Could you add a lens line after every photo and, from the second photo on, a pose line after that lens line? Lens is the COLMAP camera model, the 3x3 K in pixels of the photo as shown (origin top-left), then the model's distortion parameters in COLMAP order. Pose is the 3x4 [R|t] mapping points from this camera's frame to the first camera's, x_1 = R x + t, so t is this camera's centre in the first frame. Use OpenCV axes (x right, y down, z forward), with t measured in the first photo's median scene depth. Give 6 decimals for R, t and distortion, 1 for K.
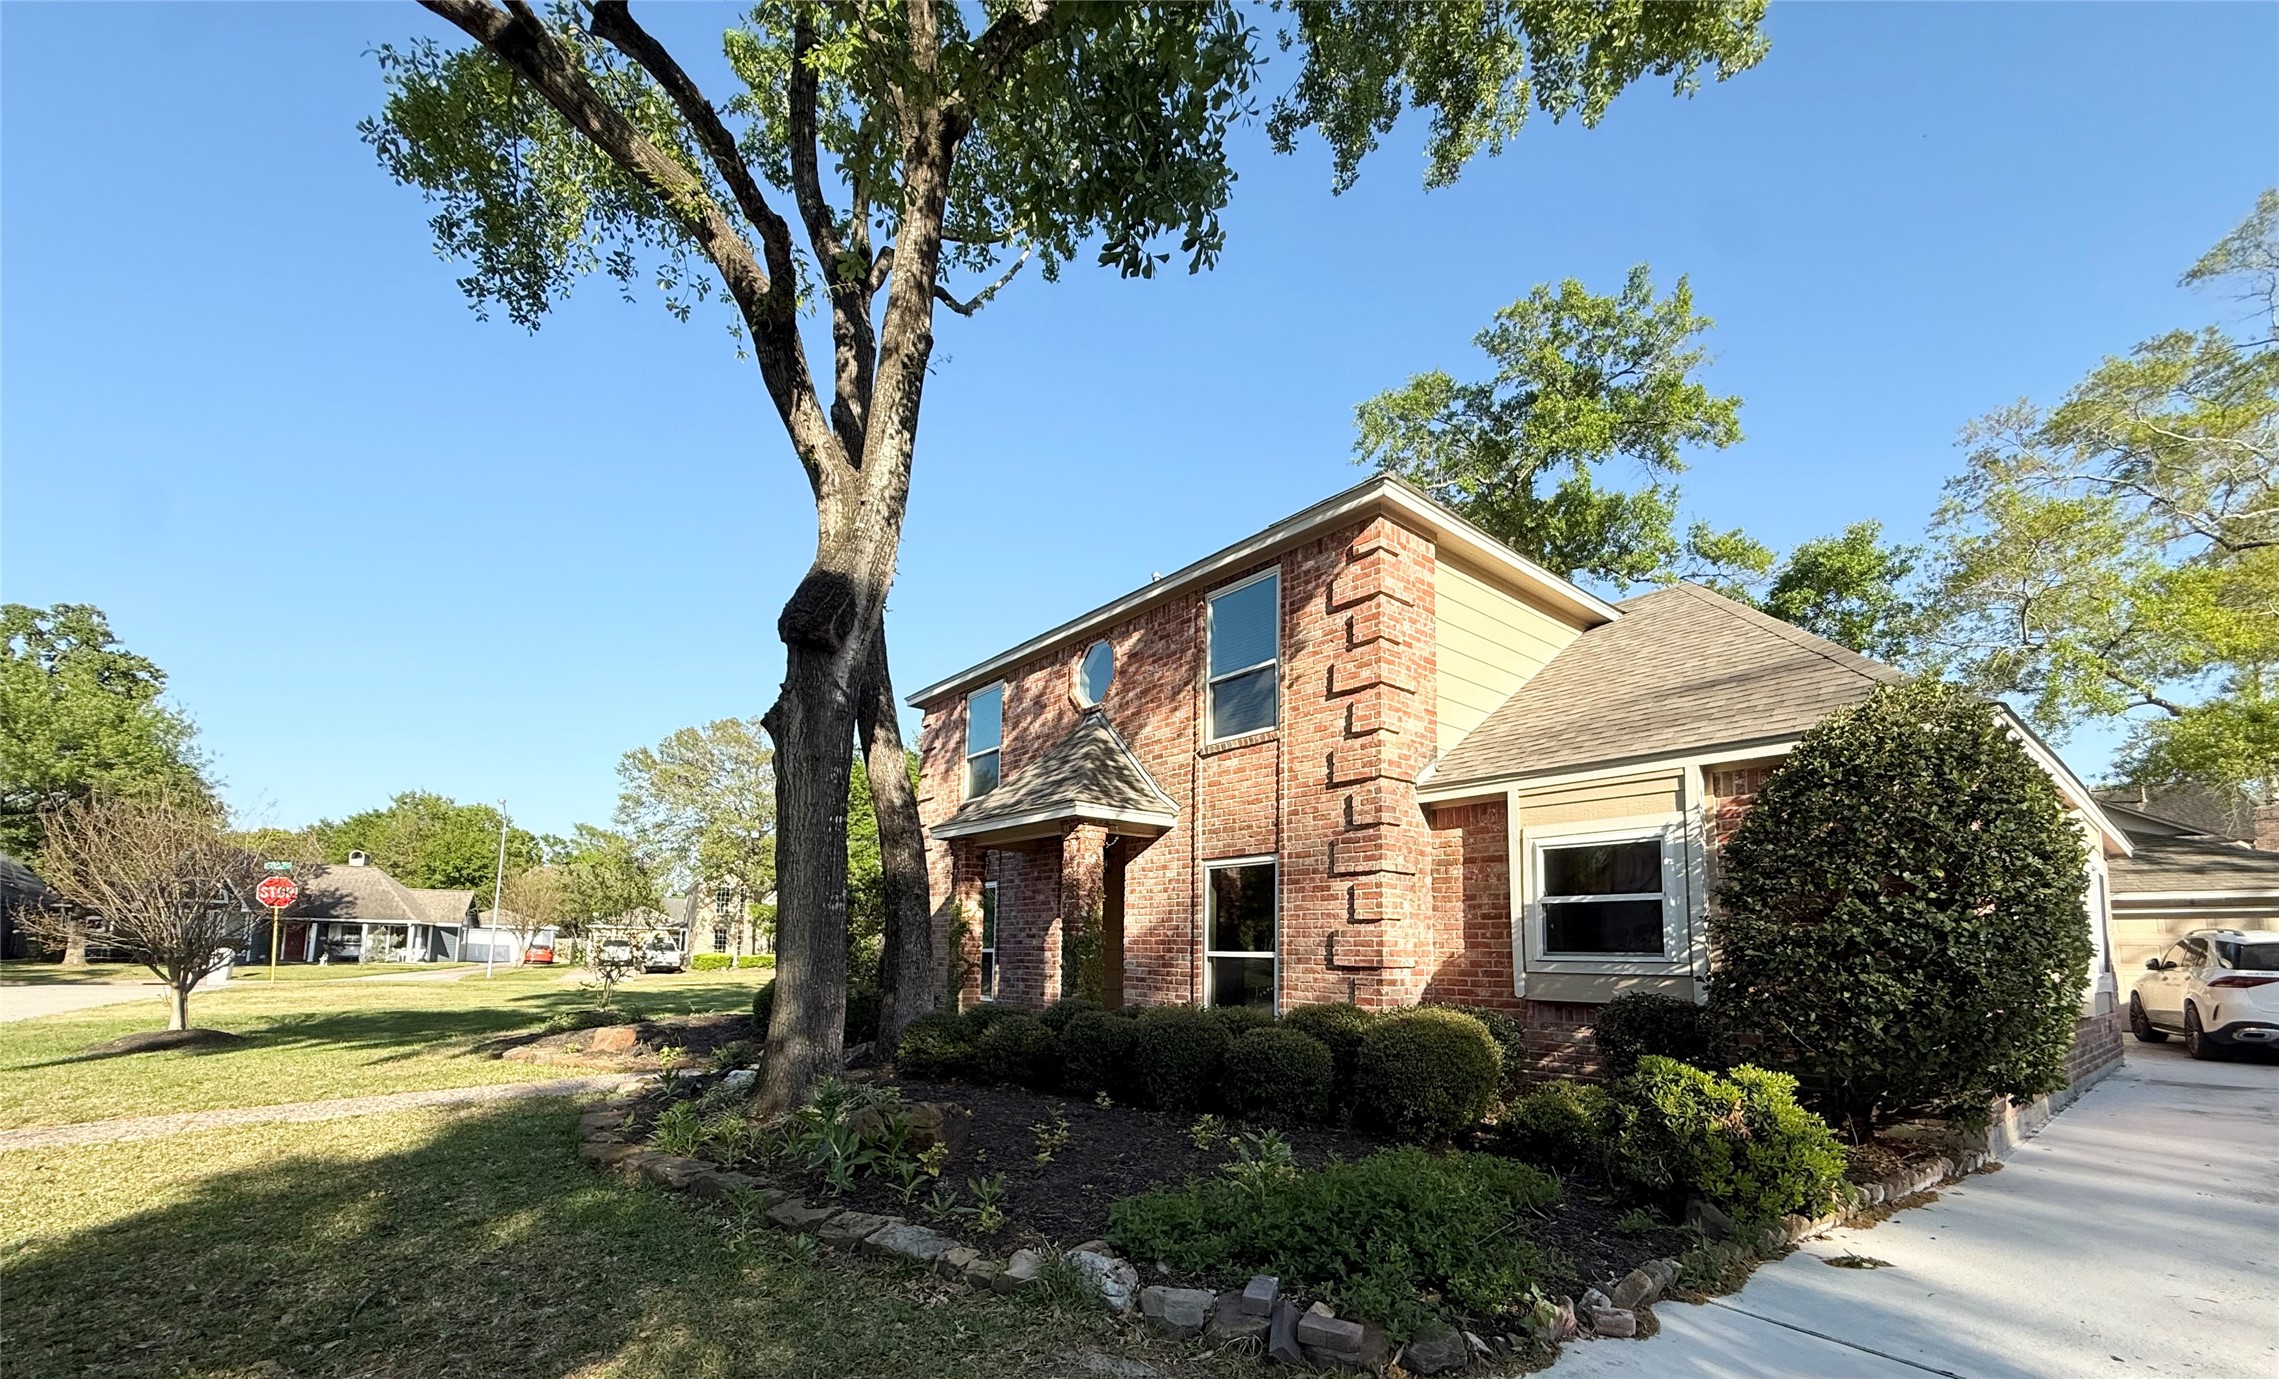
lens RADIAL K [[927.2, 0, 1164.3], [0, 927.2, 862.0], [0, 0, 1]] dist [-0.033497, 0.000016]
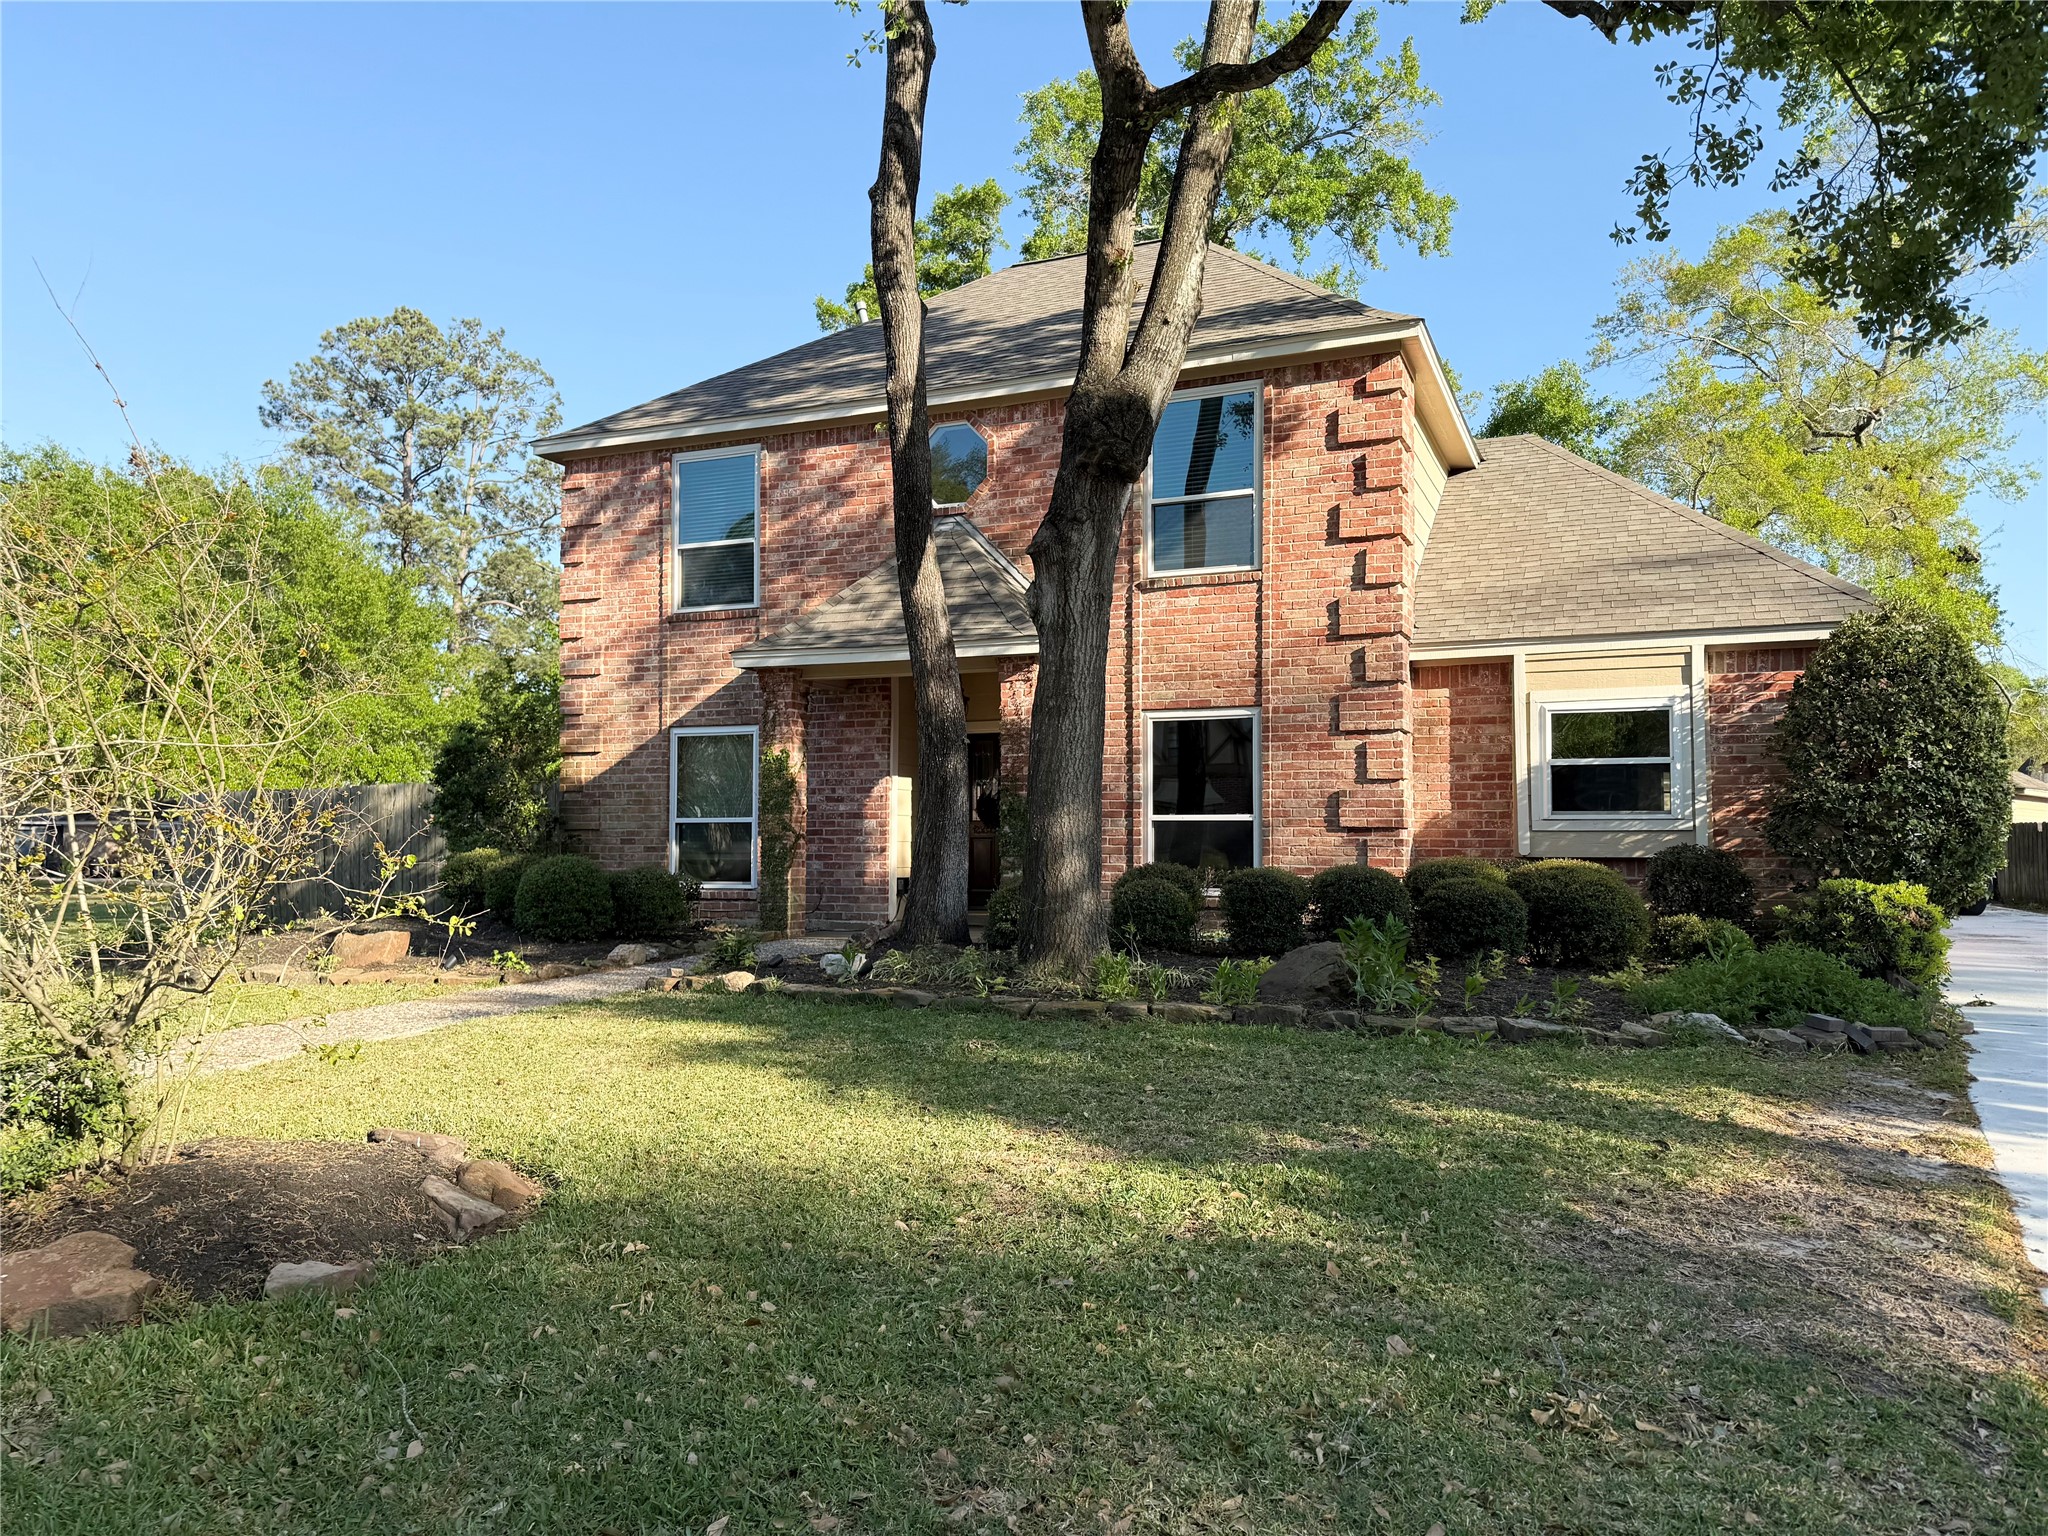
lens RADIAL K [[1430.0, 0, 1021.9], [0, 1430.0, 789.4], [0, 0, 1]] dist [0.051739, -0.047553]
pose [[0.885682, 0.006171, 0.464251, -0.791237], [-0.034943, 0.997962, 0.053398, 0.005394], [-0.462975, -0.063516, 0.884093, -0.156004]]
